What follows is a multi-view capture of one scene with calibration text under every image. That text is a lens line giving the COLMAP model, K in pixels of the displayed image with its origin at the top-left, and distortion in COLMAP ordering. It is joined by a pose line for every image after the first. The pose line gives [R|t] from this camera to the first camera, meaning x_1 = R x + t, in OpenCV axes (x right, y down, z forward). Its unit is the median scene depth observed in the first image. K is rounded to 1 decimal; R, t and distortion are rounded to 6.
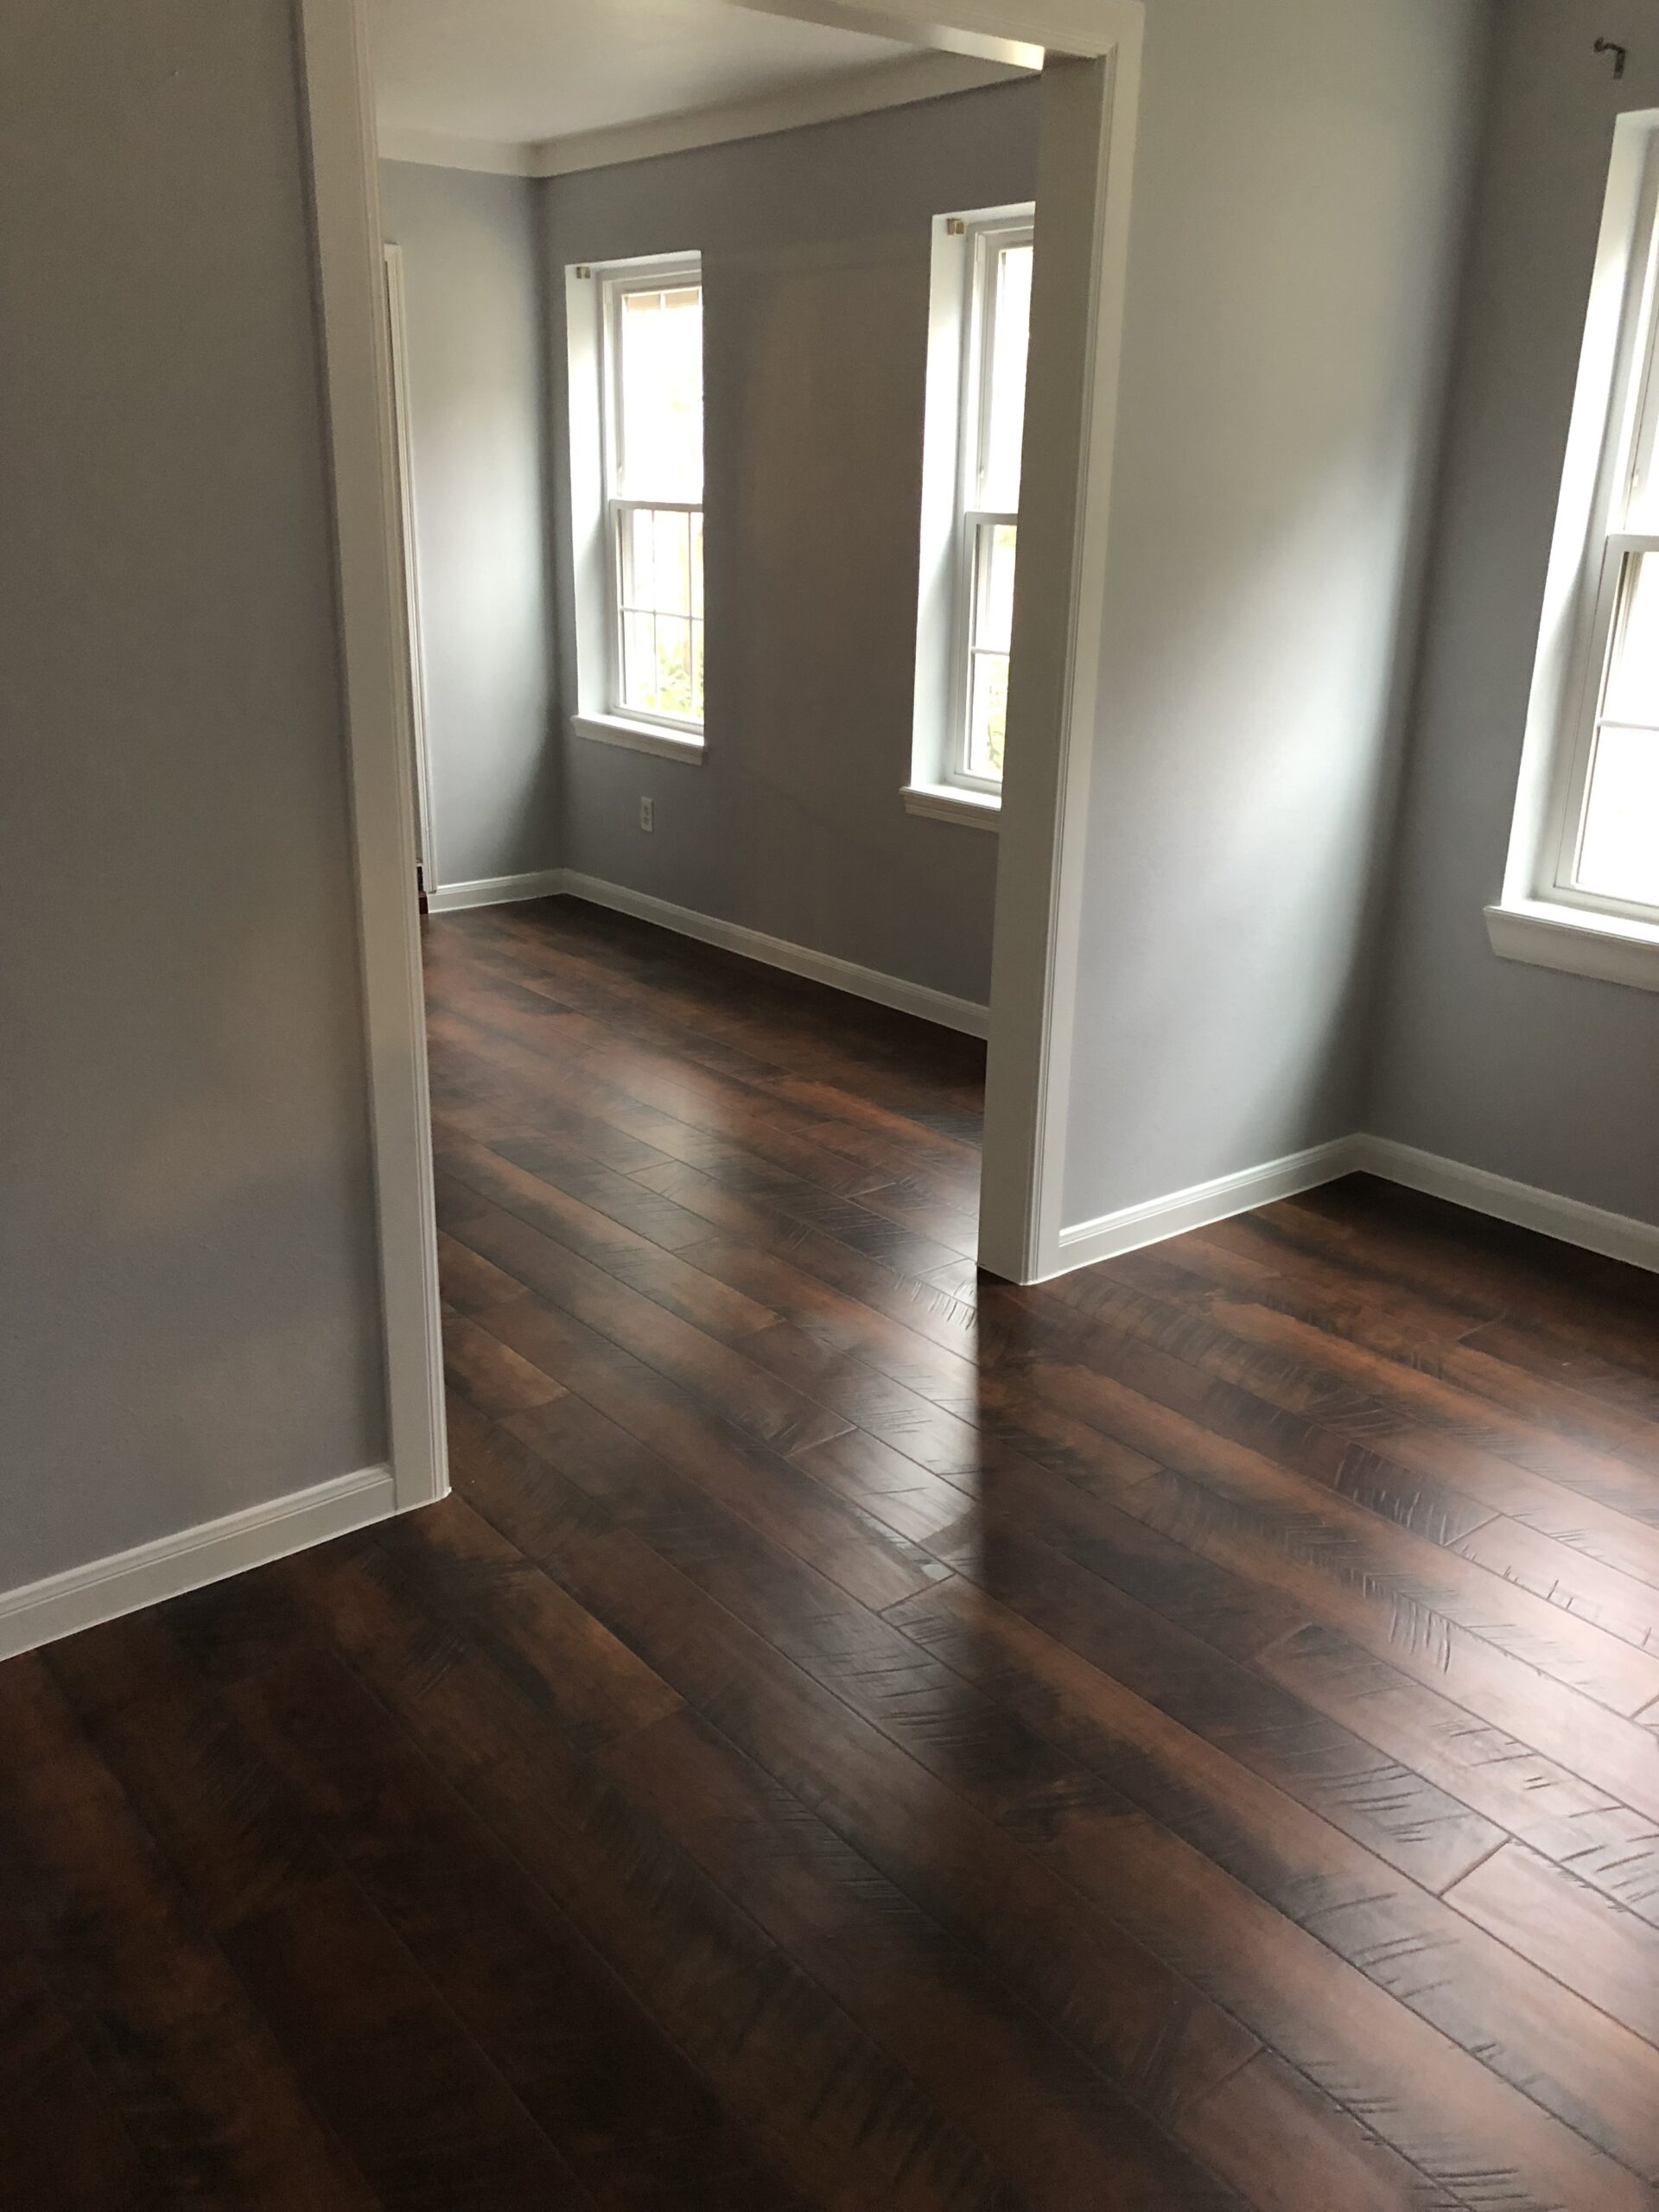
lens RADIAL K [[1825.4, 0, 829.5], [0, 1825.4, 1106.0], [0, 0, 1]] dist [0.036485, 0.007404]
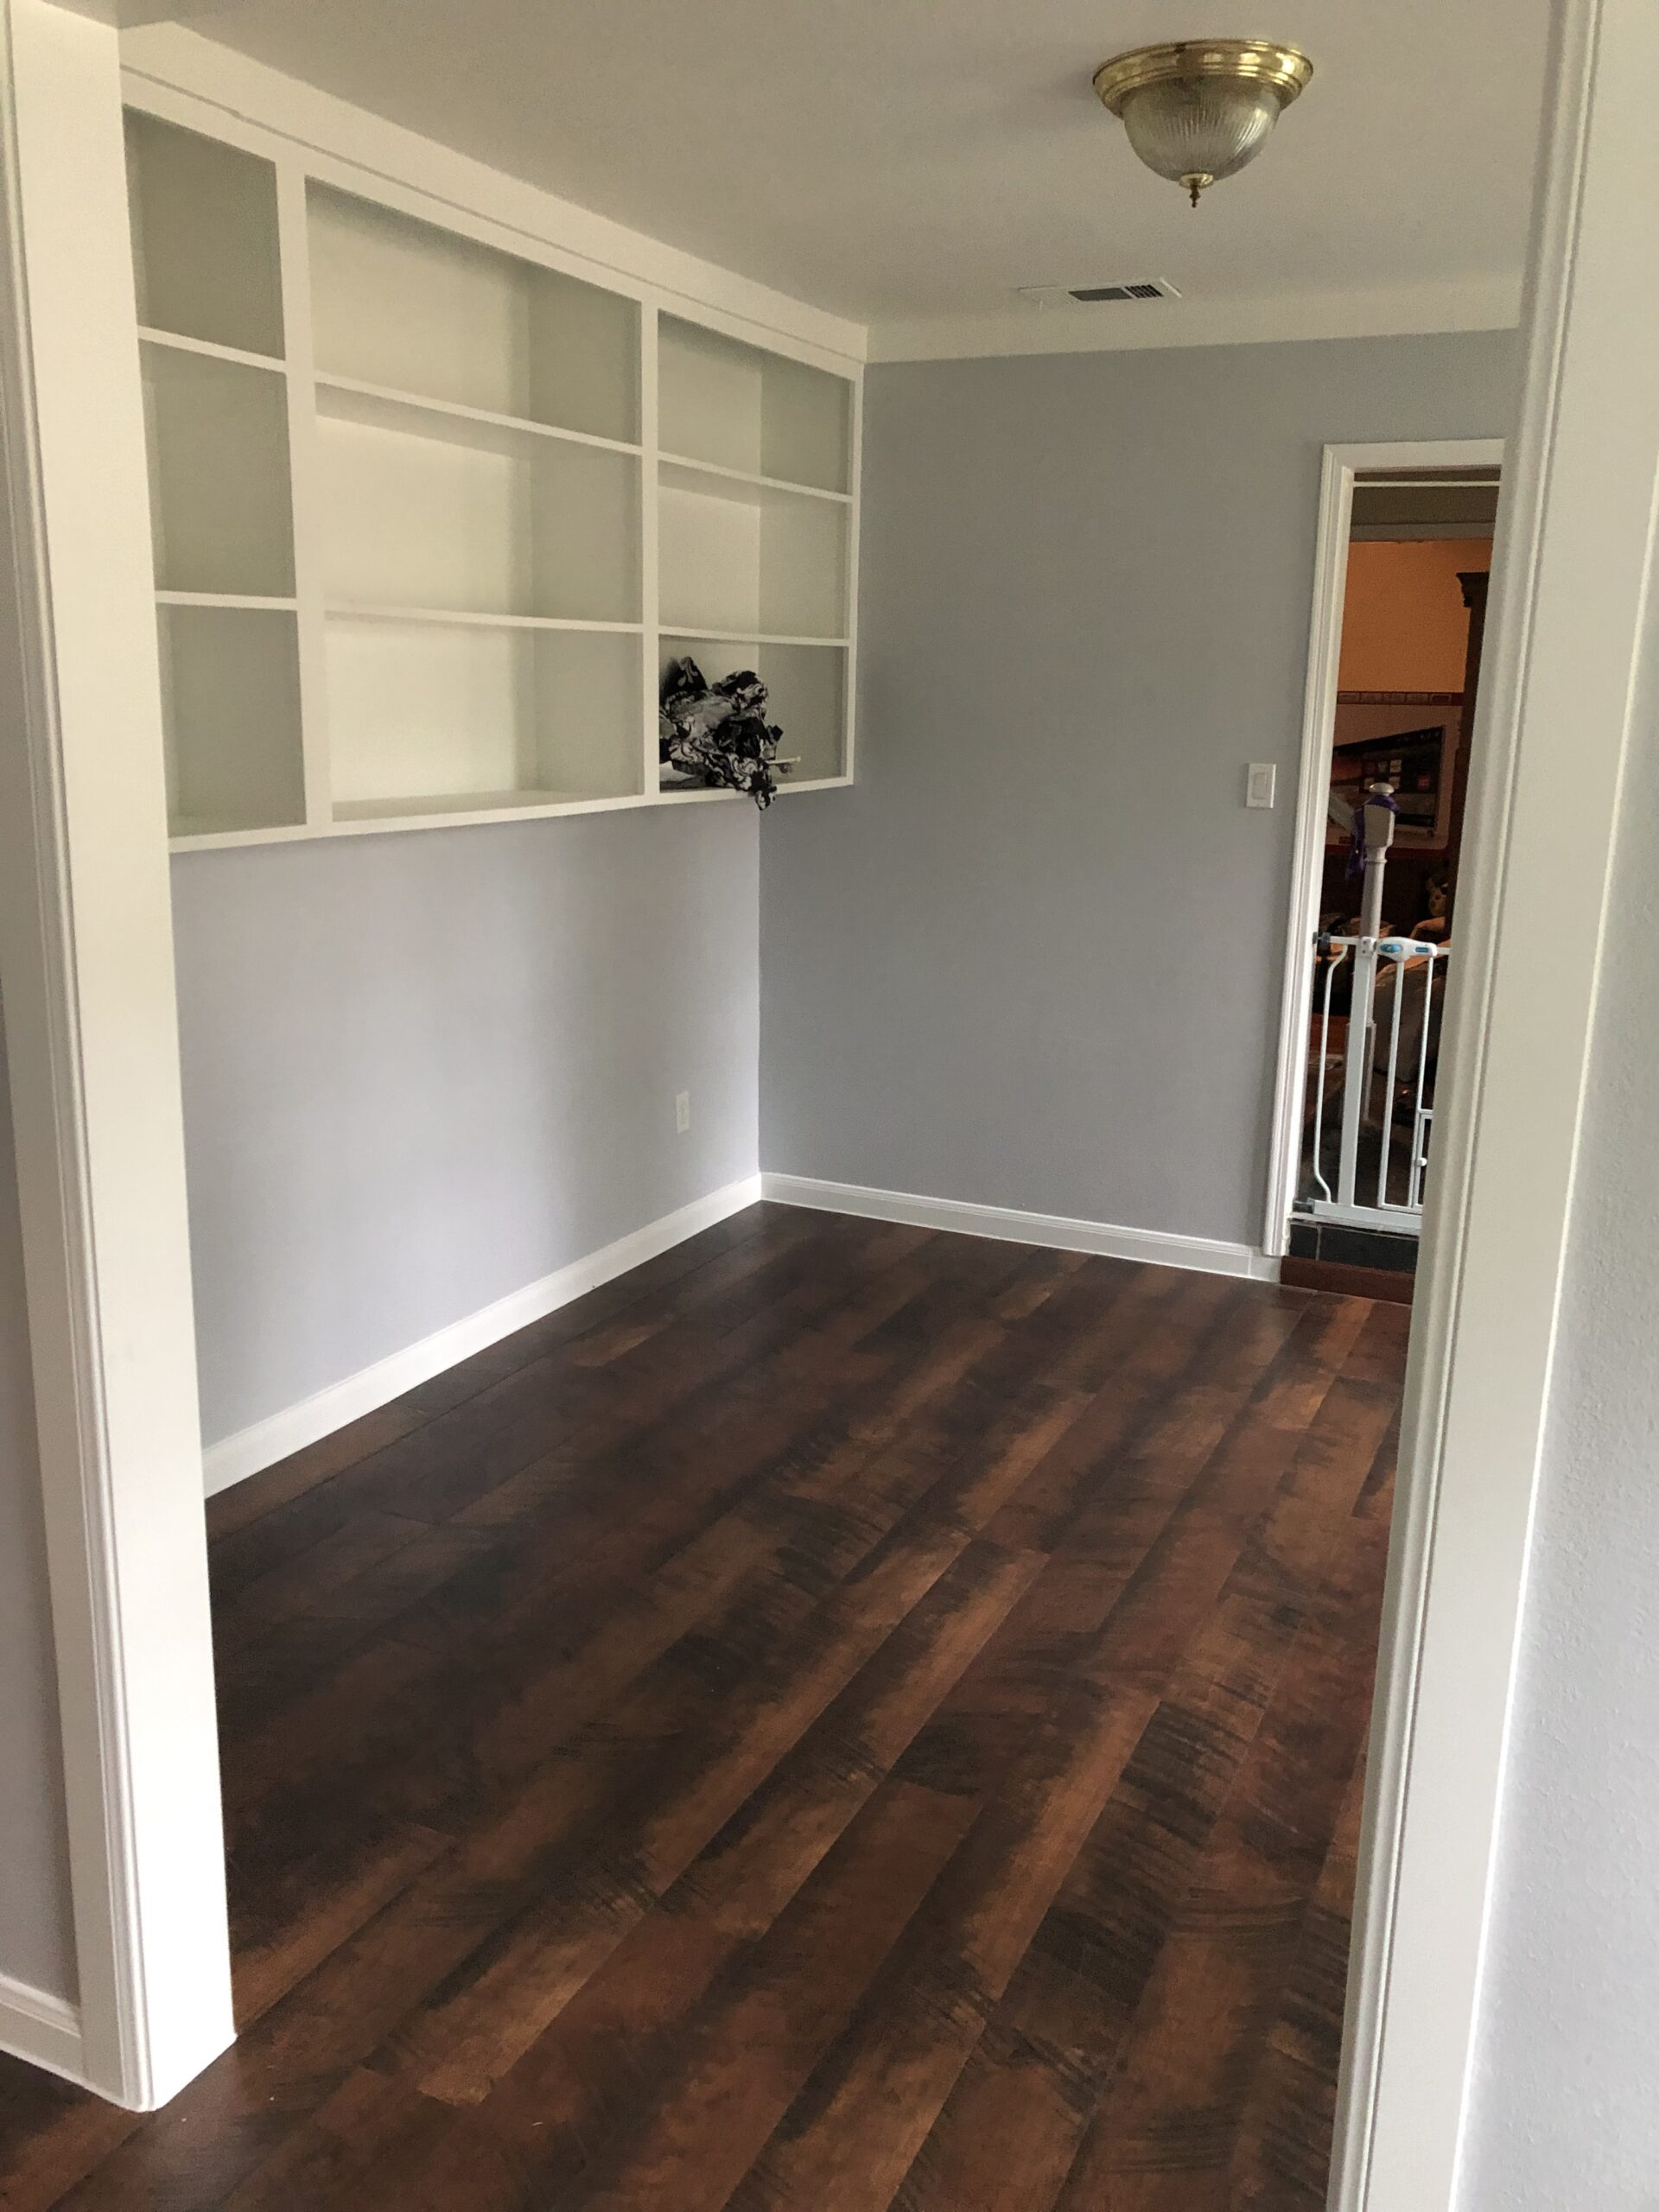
lens RADIAL K [[1811.2, 0, 826.5], [0, 1811.2, 1109.9], [0, 0, 1]] dist [0.108716, -0.147869]
pose [[0.435908, 0.198616, -0.877802, 0.396292], [-0.311727, 0.948290, 0.059764, -0.241504], [0.844281, 0.247583, 0.475281, 0.667488]]
